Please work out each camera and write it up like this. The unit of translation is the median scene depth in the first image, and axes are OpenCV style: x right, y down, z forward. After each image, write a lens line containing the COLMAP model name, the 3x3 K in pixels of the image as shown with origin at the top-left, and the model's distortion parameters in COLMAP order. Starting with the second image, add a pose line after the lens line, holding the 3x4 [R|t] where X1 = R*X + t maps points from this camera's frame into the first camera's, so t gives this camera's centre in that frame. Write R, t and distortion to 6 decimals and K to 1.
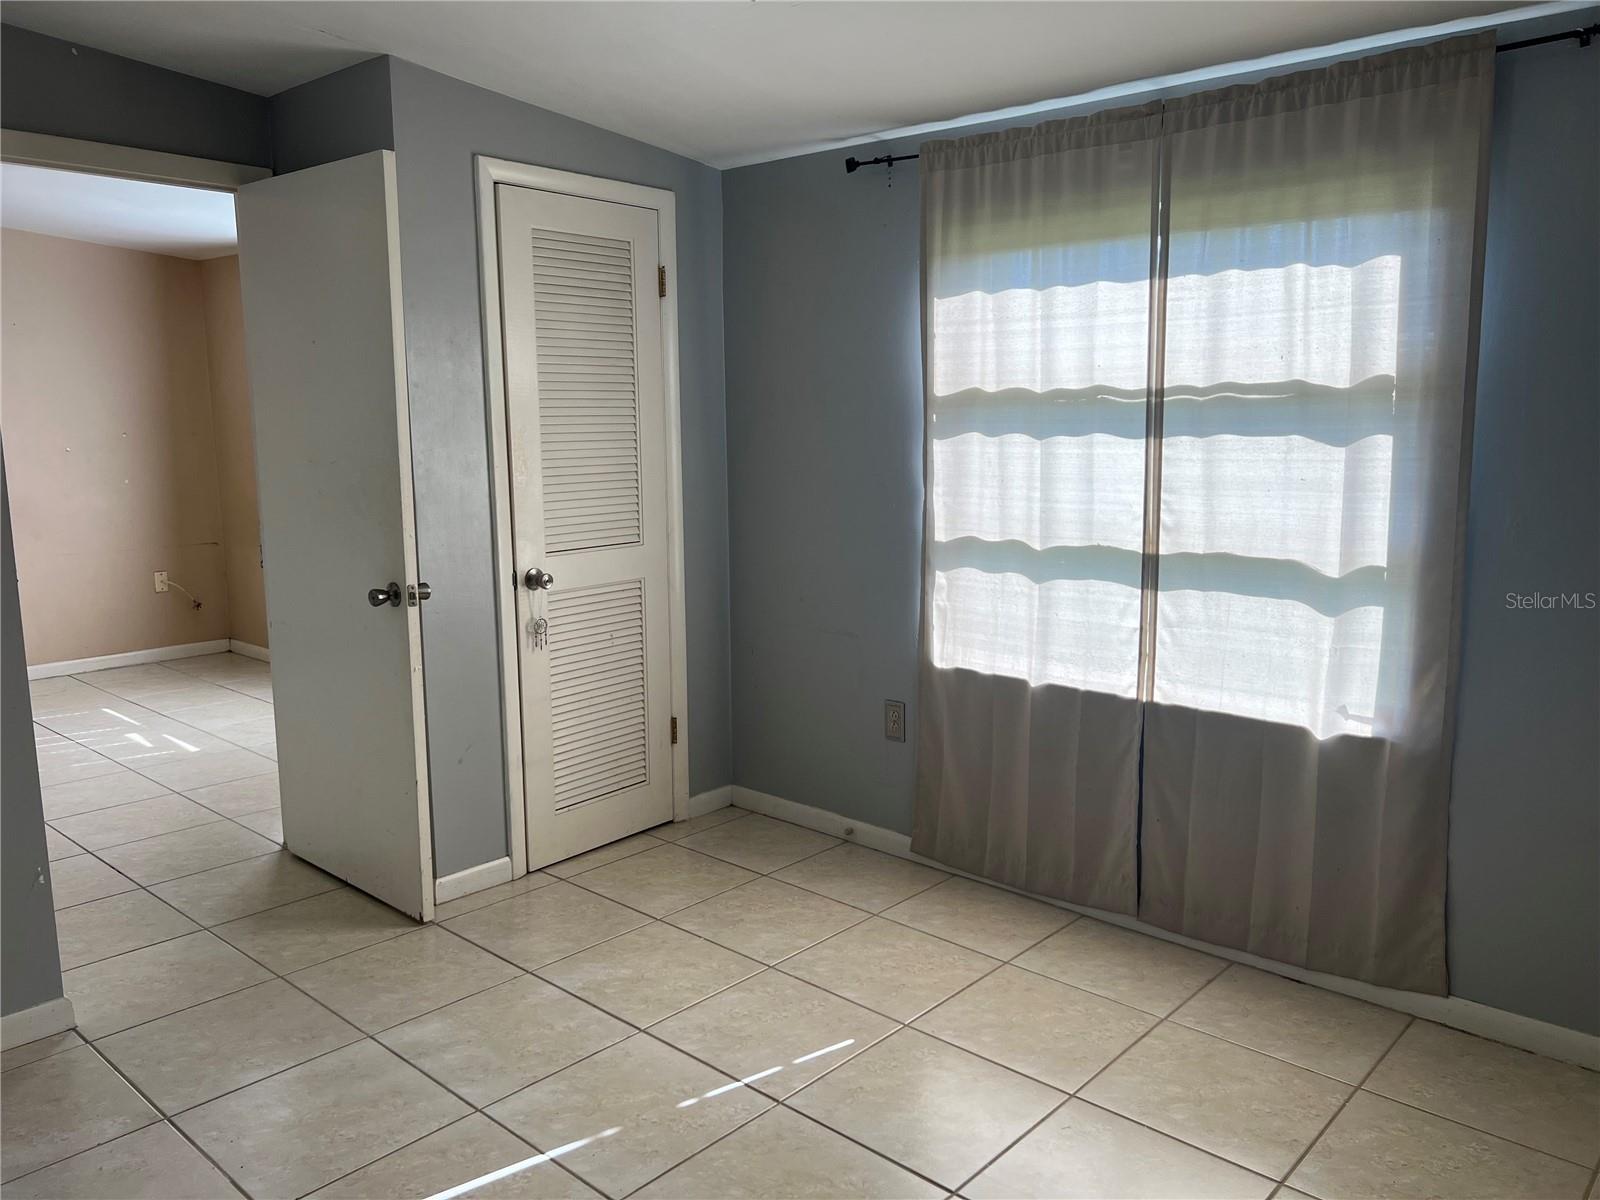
lens RADIAL K [[1214.5, 0, 796.6], [0, 1214.5, 599.9], [0, 0, 1]] dist [0.060622, -0.057784]
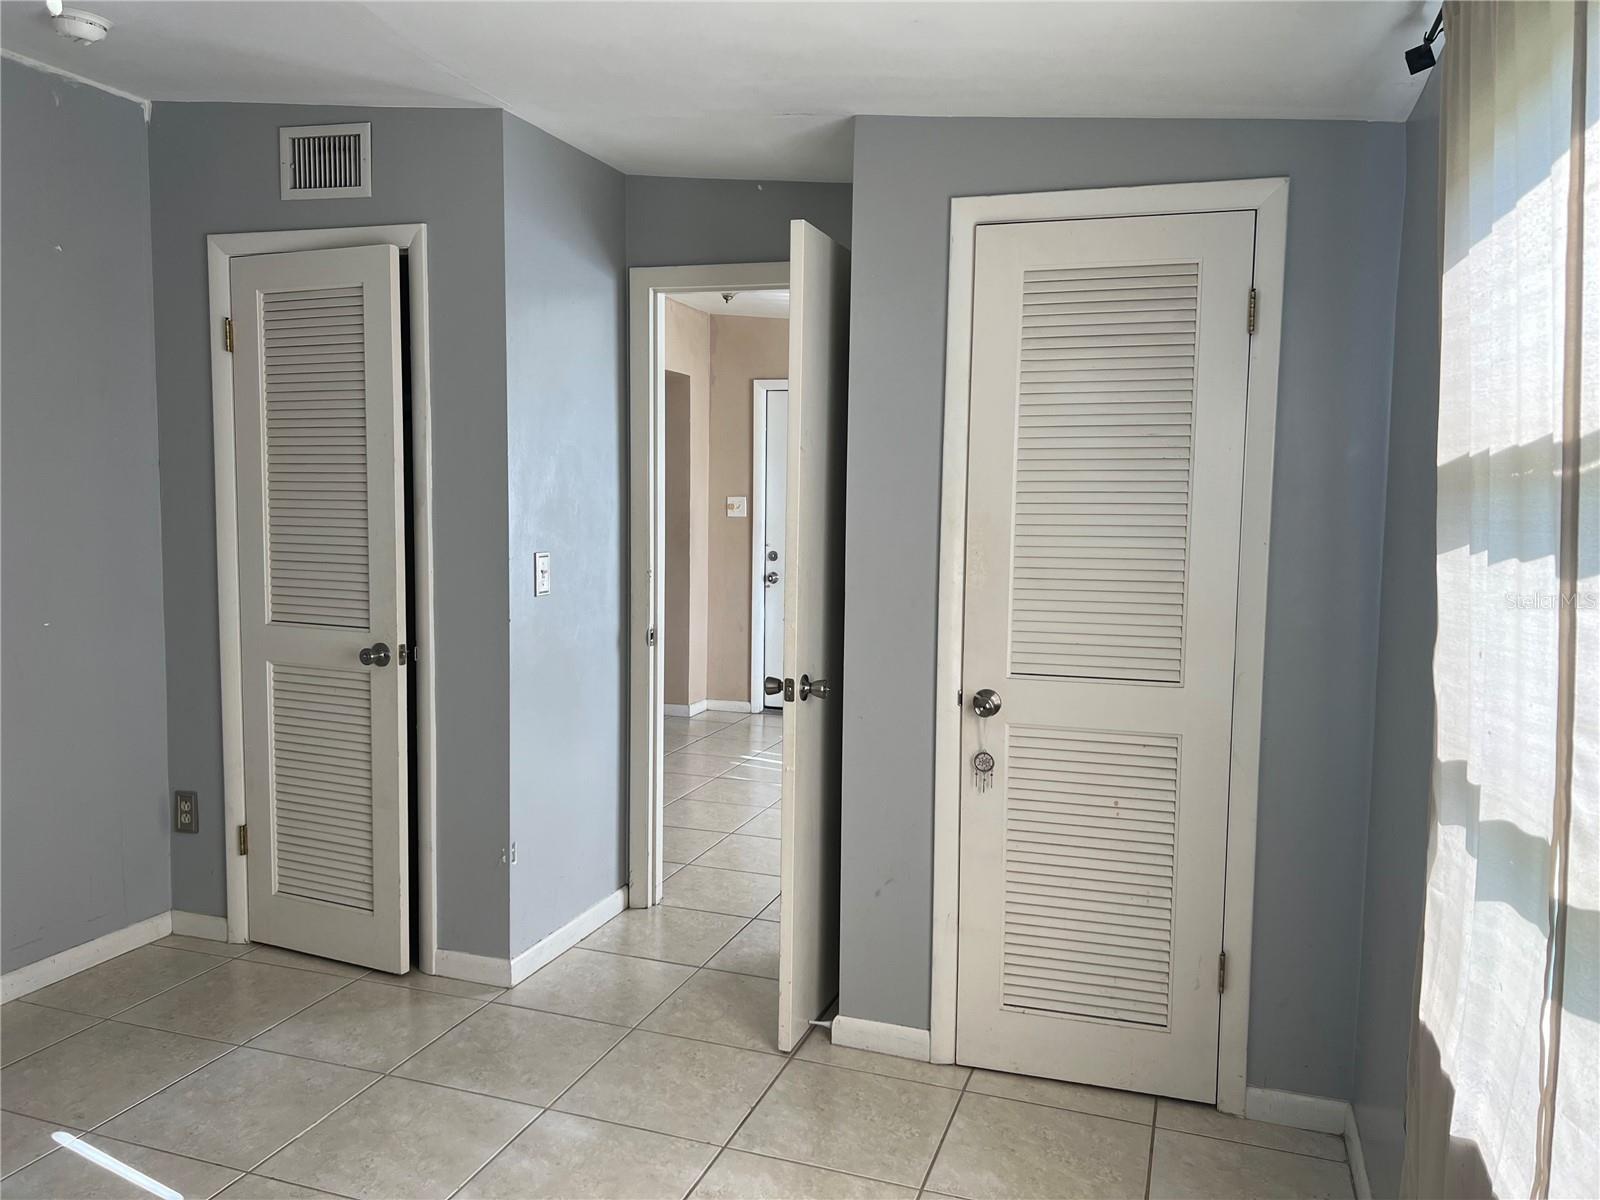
lens RADIAL K [[1214.5, 0, 792.1], [0, 1214.5, 596.0], [0, 0, 1]] dist [0.060622, -0.057784]
pose [[0.389970, 0.084246, -0.916966, 0.445180], [-0.161159, 0.986681, 0.022113, -0.080089], [0.906615, 0.139154, 0.398353, 0.530940]]
